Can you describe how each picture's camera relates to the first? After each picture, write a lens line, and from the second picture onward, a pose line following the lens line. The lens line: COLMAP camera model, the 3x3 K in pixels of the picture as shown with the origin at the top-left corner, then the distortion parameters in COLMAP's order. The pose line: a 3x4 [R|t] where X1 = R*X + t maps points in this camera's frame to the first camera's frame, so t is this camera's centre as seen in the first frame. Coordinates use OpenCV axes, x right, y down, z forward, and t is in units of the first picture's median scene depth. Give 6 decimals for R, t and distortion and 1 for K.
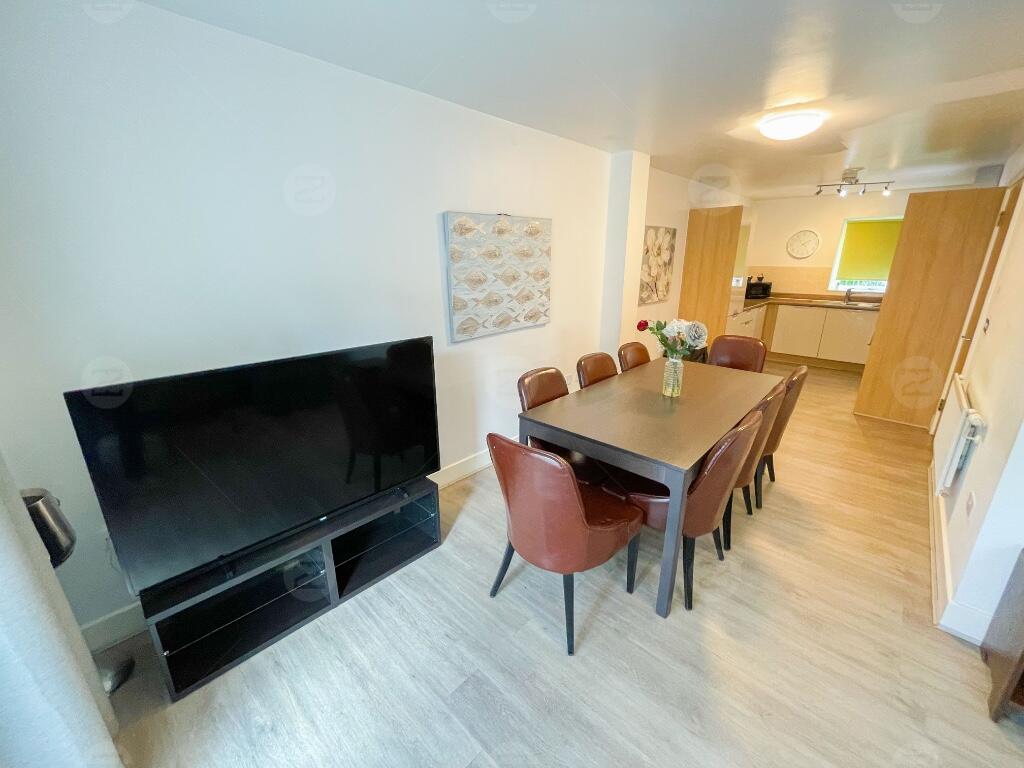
lens RADIAL K [[415.8, 0, 512.0], [0, 415.8, 384.0], [0, 0, 1]] dist [-0.000344, 0.000071]
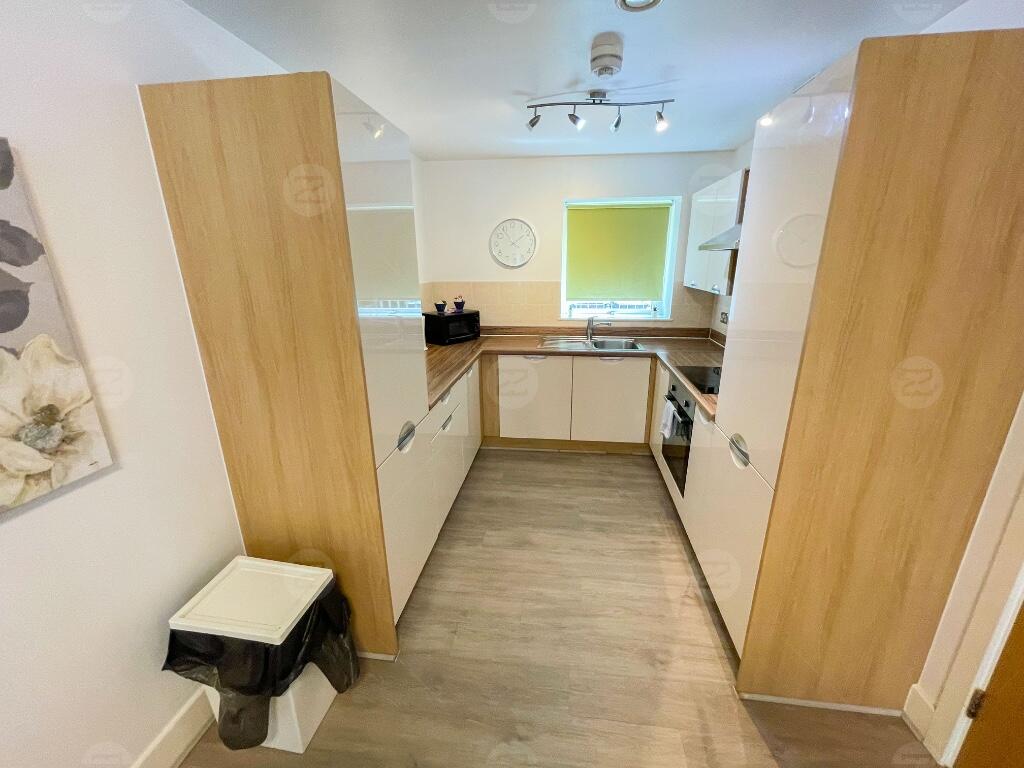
lens RADIAL K [[415.8, 0, 512.0], [0, 415.8, 384.0], [0, 0, 1]] dist [-0.000344, 0.000071]
pose [[0.811415, -0.161034, 0.561849, 0.356172], [0.166070, 0.985196, 0.042536, -0.173971], [-0.560381, 0.058792, 0.826146, 0.561140]]
